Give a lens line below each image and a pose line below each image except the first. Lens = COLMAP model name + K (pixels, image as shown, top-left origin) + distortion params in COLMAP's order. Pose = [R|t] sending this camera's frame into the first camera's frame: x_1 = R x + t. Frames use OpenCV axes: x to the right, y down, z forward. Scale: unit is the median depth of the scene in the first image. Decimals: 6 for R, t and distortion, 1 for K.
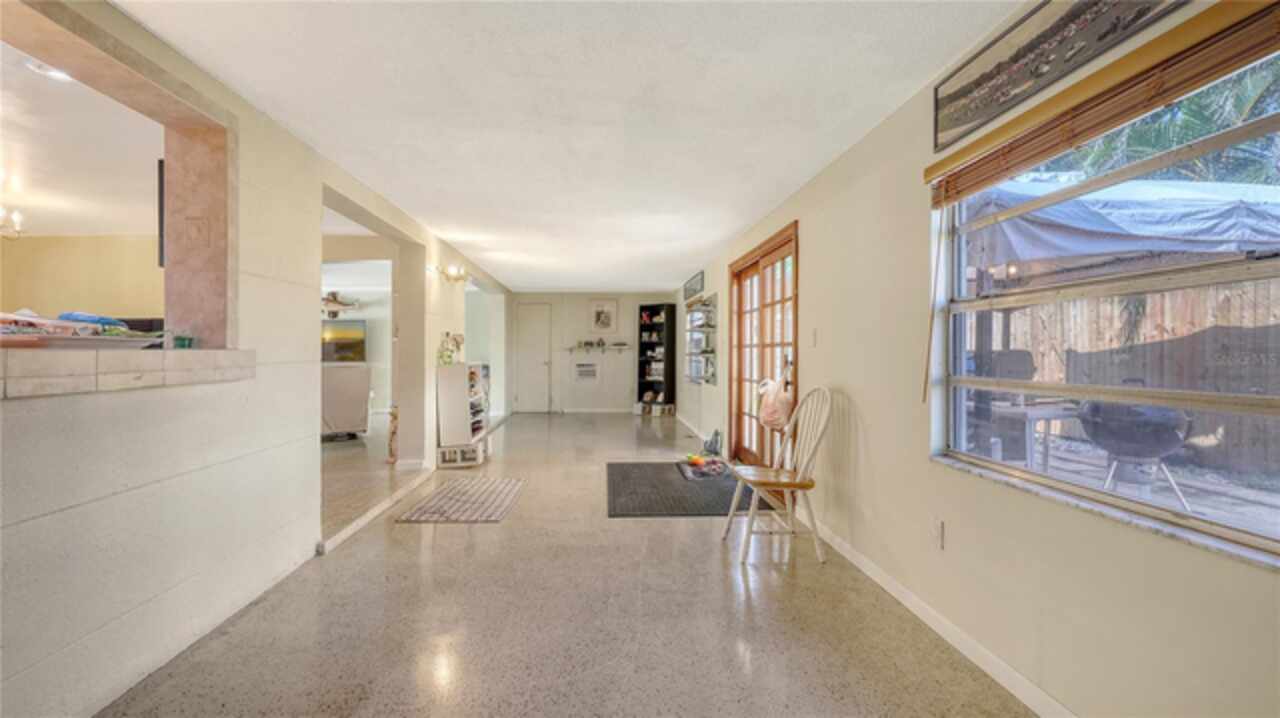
lens RADIAL K [[526.0, 0, 612.9], [0, 526.0, 344.9], [0, 0, 1]] dist [-0.002795, -0.000090]
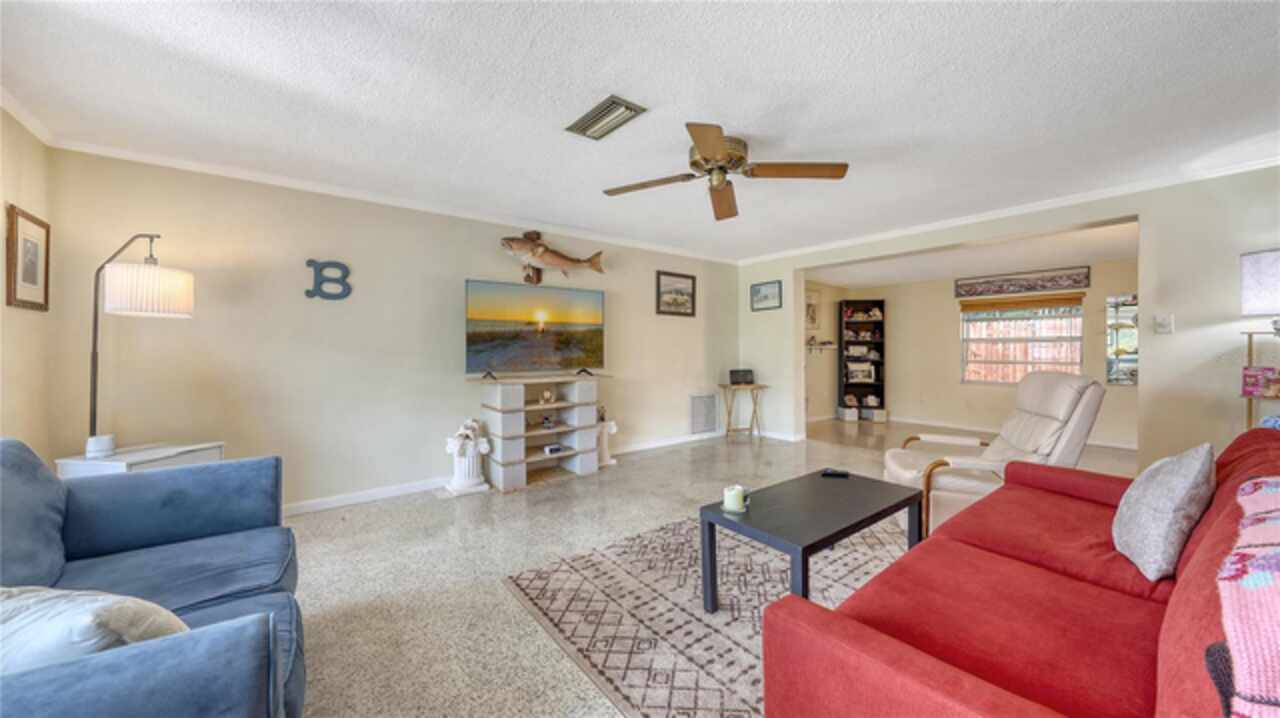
lens RADIAL K [[450.1, 0, 627.4], [0, 450.1, 350.5], [0, 0, 1]] dist [-0.002723, -0.000125]
pose [[0.808074, 0.002293, 0.589077, -0.701998], [-0.010525, 0.999889, 0.010547, 0.008139], [-0.588987, -0.014723, 0.808008, 0.603667]]
